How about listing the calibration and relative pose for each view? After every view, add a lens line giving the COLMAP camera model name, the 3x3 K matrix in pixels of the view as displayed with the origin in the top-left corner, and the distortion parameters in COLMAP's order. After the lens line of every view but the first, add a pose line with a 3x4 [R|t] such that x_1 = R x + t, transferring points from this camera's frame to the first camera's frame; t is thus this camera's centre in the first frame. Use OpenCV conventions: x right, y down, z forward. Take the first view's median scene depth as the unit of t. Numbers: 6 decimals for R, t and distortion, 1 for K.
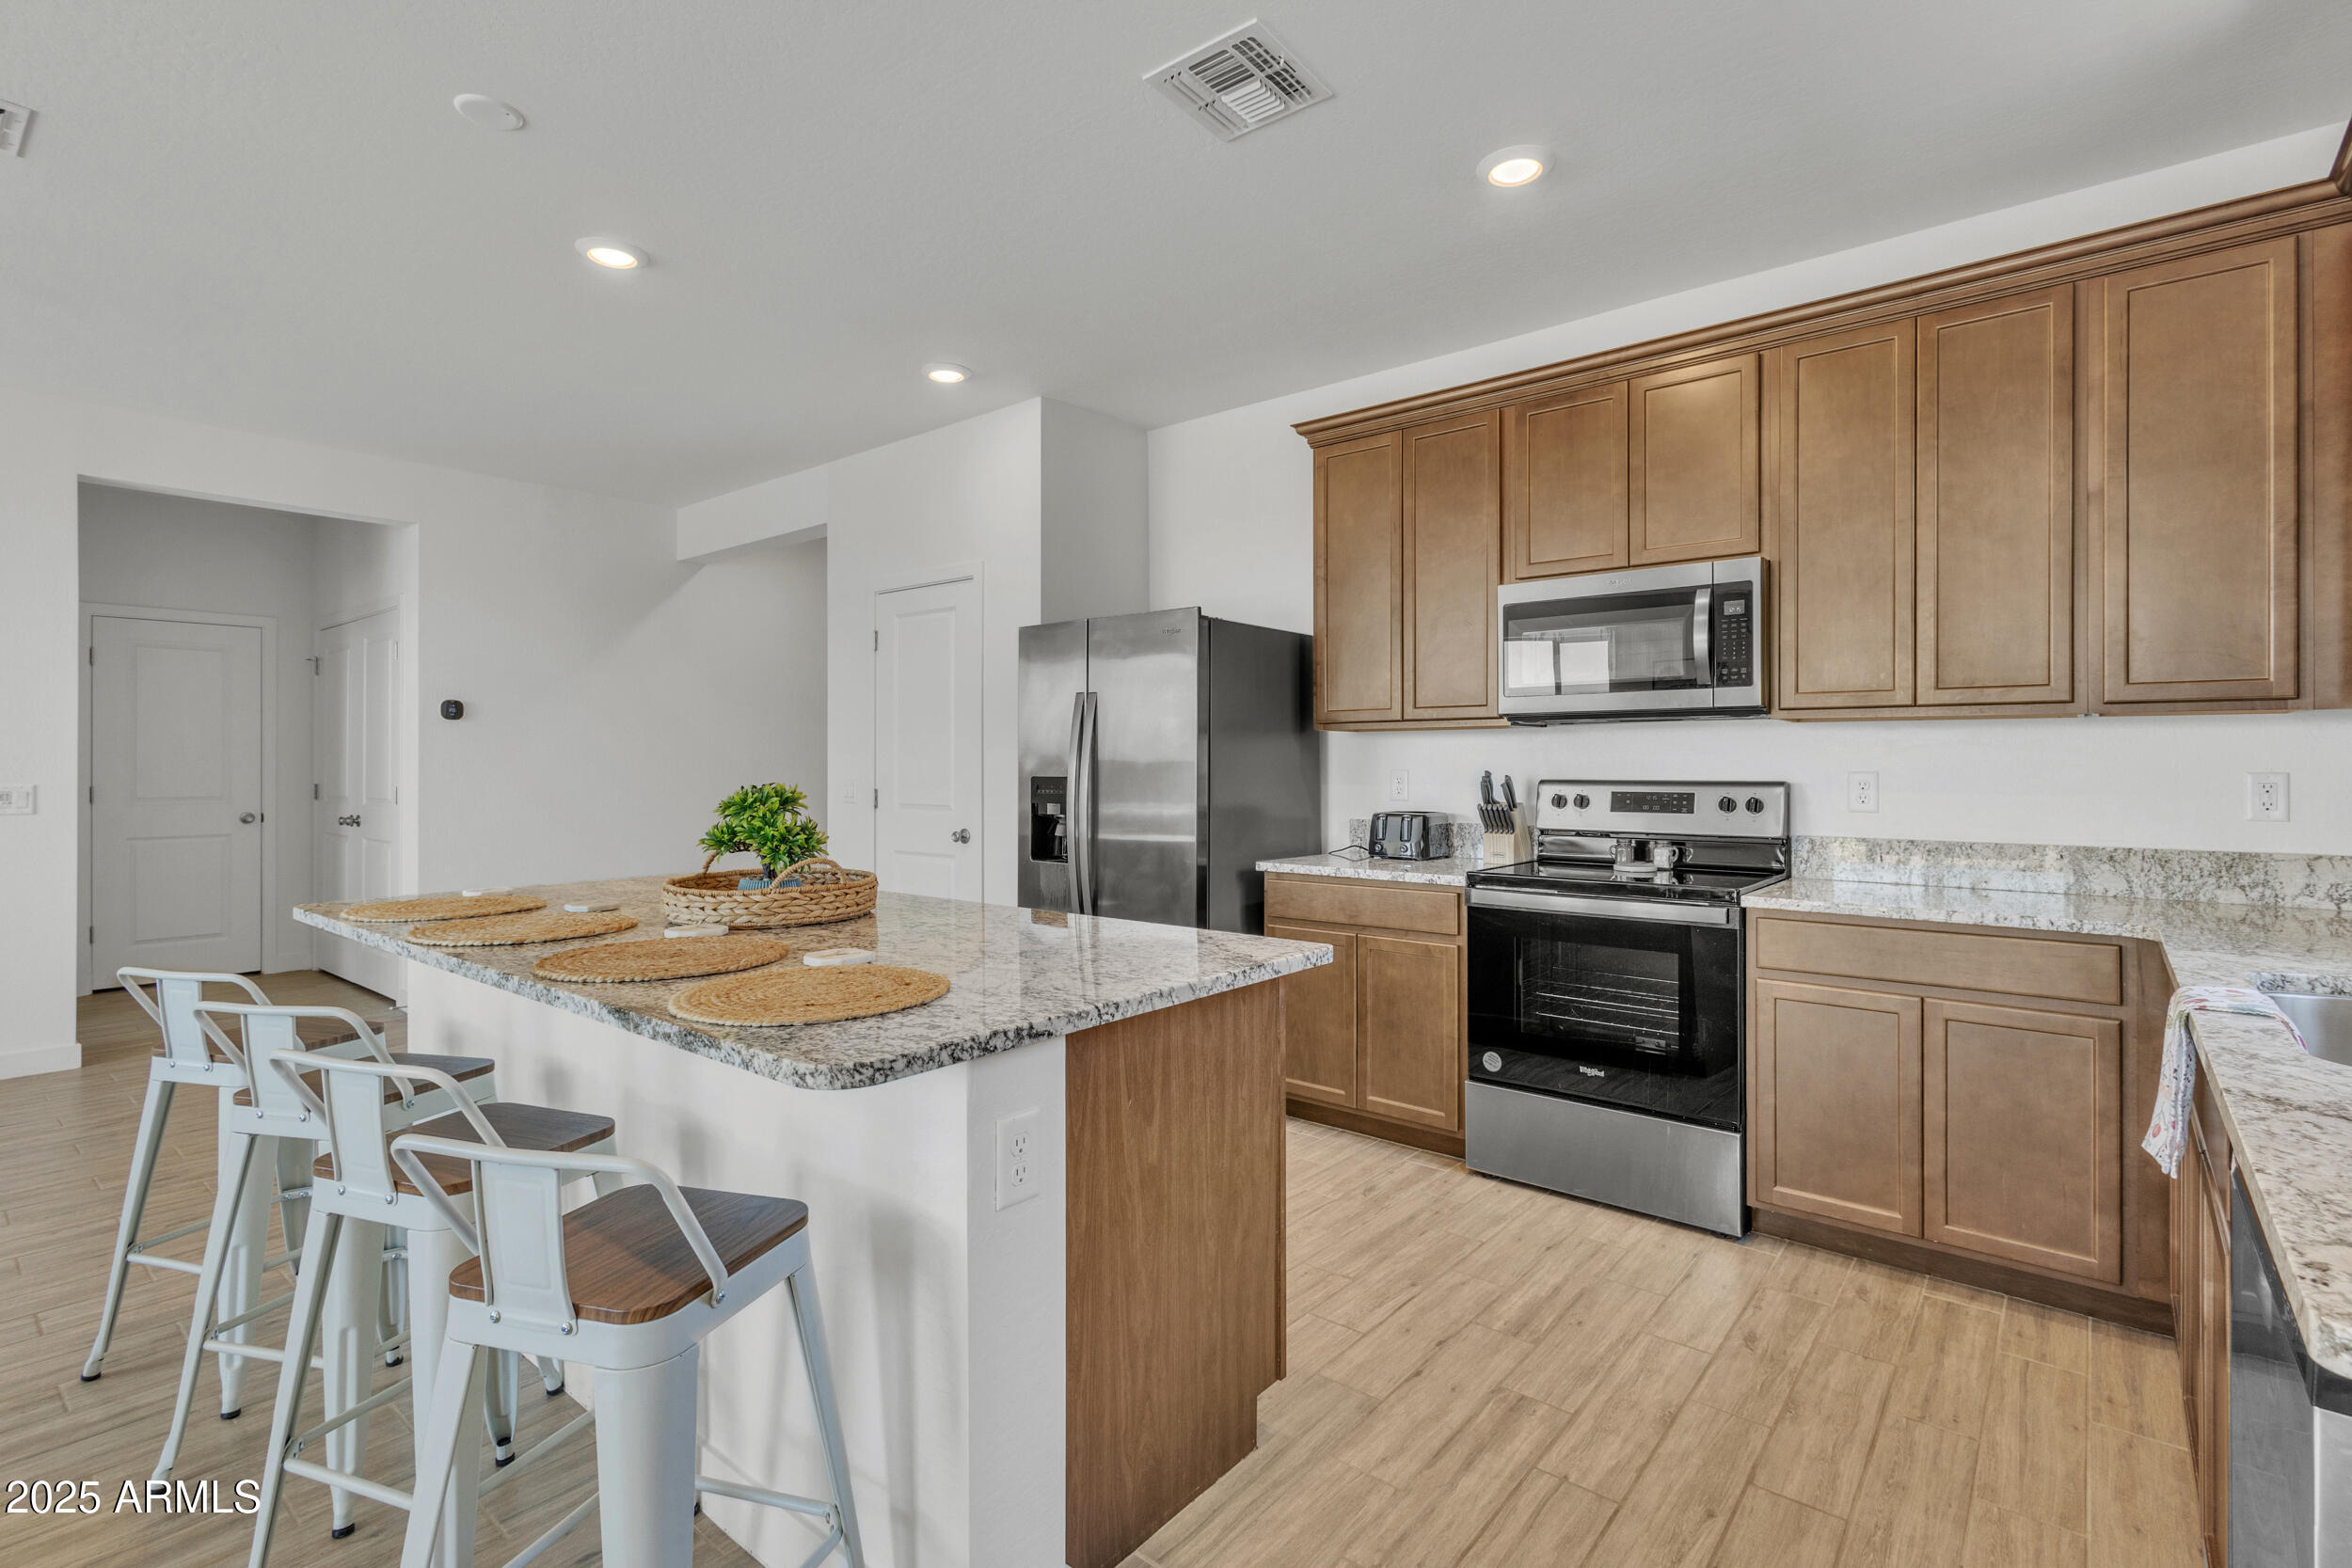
lens RADIAL K [[1079.5, 0, 1194.2], [0, 1079.5, 766.1], [0, 0, 1]] dist [0.002664, -0.002365]
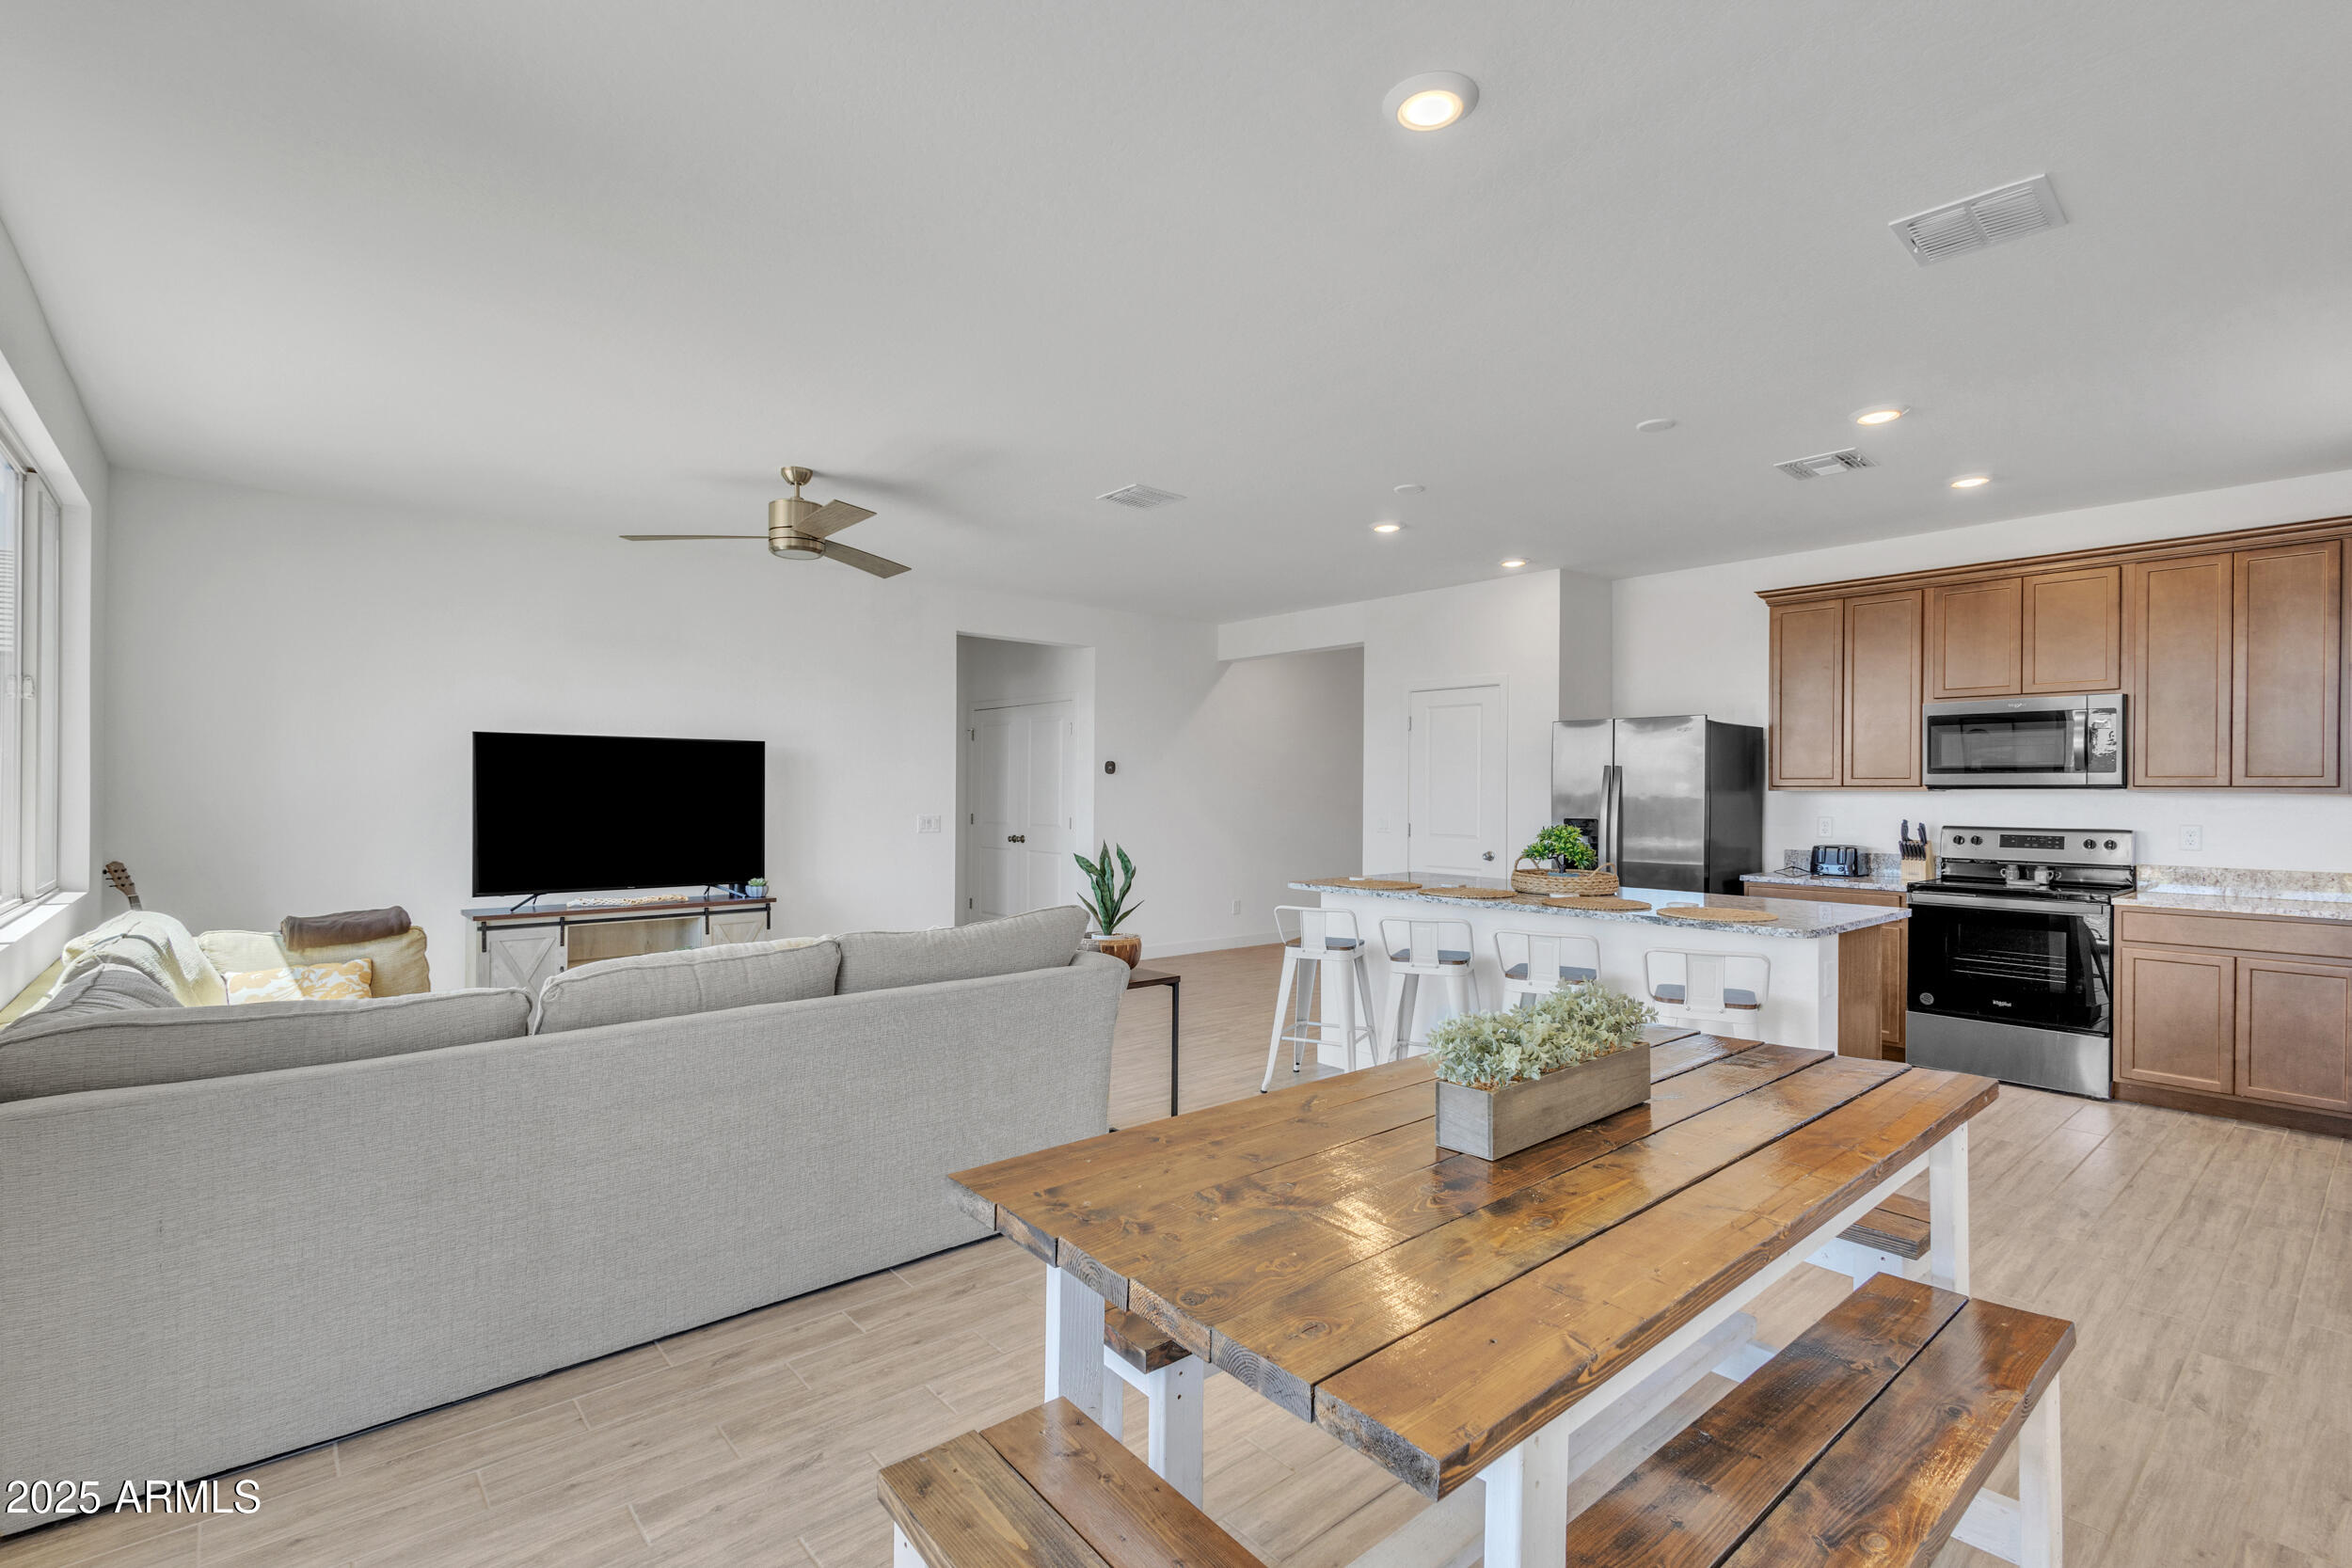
lens RADIAL K [[1079.5, 0, 1159.3], [0, 1079.5, 795.6], [0, 0, 1]] dist [0.002664, -0.002365]
pose [[0.984655, 0.010640, -0.174188, -0.561063], [-0.011086, 0.999937, -0.001586, -0.017154], [0.174160, 0.003493, 0.984711, -0.777854]]
